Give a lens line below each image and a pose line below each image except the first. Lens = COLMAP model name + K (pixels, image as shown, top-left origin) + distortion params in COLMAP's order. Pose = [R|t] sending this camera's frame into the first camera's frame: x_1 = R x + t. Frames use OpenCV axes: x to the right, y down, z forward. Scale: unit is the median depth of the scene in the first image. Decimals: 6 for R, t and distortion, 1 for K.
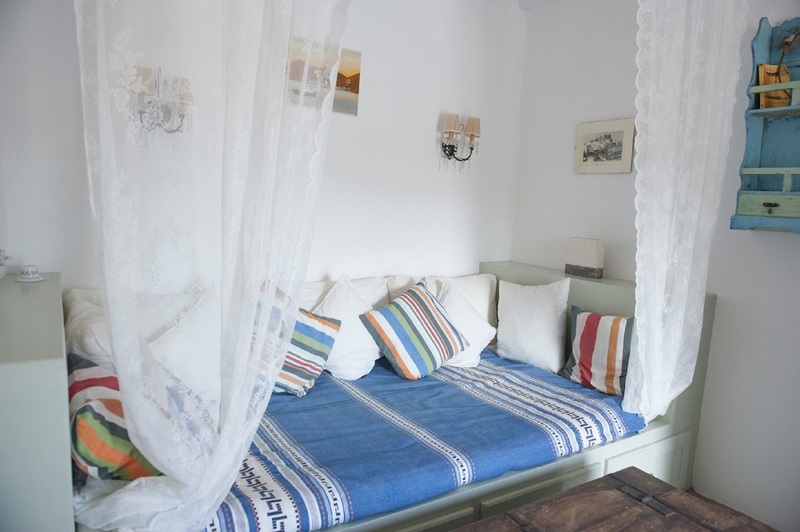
lens RADIAL K [[549.0, 0, 400.3], [0, 549.0, 263.7], [0, 0, 1]] dist [-0.046426, -0.005372]
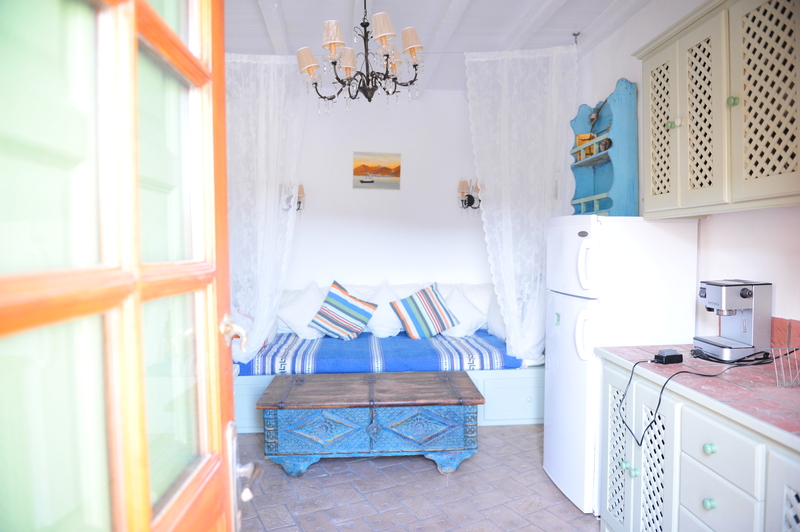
lens RADIAL K [[549.0, 0, 400.1], [0, 549.0, 267.9], [0, 0, 1]] dist [-0.046426, -0.005372]
pose [[0.871917, -0.039210, -0.488081, 0.860217], [-0.001496, 0.996571, -0.082732, 0.135030], [0.489651, 0.072866, 0.868868, -0.553952]]
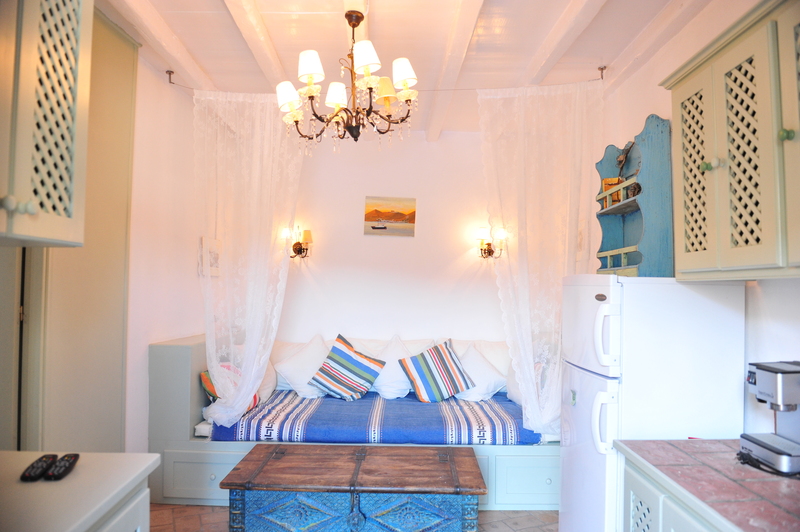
lens RADIAL K [[549.0, 0, 400.5], [0, 549.0, 266.8], [0, 0, 1]] dist [-0.046426, -0.005372]
pose [[0.833929, -0.064538, -0.548085, 0.868607], [-0.028924, 0.986662, -0.160190, 0.085828], [0.551113, 0.149440, 0.820940, -0.377843]]
